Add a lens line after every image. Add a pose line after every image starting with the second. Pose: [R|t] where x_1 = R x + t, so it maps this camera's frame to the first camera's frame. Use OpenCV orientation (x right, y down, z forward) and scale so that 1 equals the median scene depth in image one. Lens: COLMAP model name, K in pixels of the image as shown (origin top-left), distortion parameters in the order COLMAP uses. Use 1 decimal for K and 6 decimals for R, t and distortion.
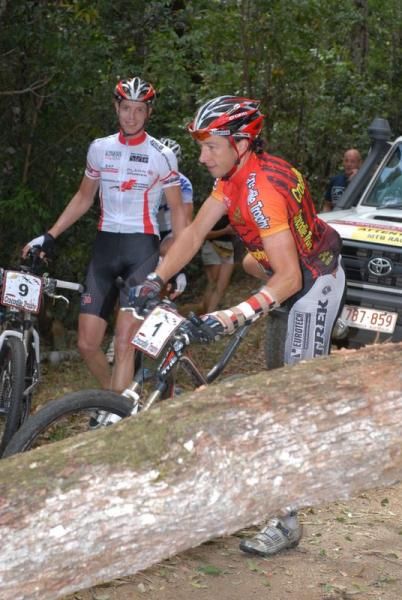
lens RADIAL K [[1888.3, 0, 201.0], [0, 1888.3, 300.0], [0, 0, 1]] dist [0.456576, 0.513693]
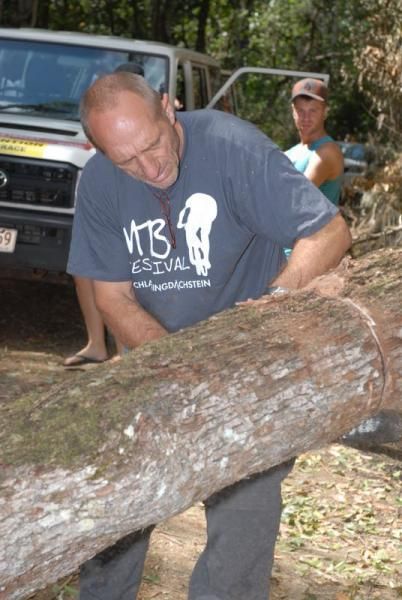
lens RADIAL K [[1888.3, 0, 201.0], [0, 1888.3, 300.0], [0, 0, 1]] dist [0.456576, 0.513693]
pose [[0.915811, -0.062282, 0.396751, -0.300557], [0.035333, 0.996566, 0.074883, -0.041238], [-0.400053, -0.054560, 0.914867, 0.229954]]
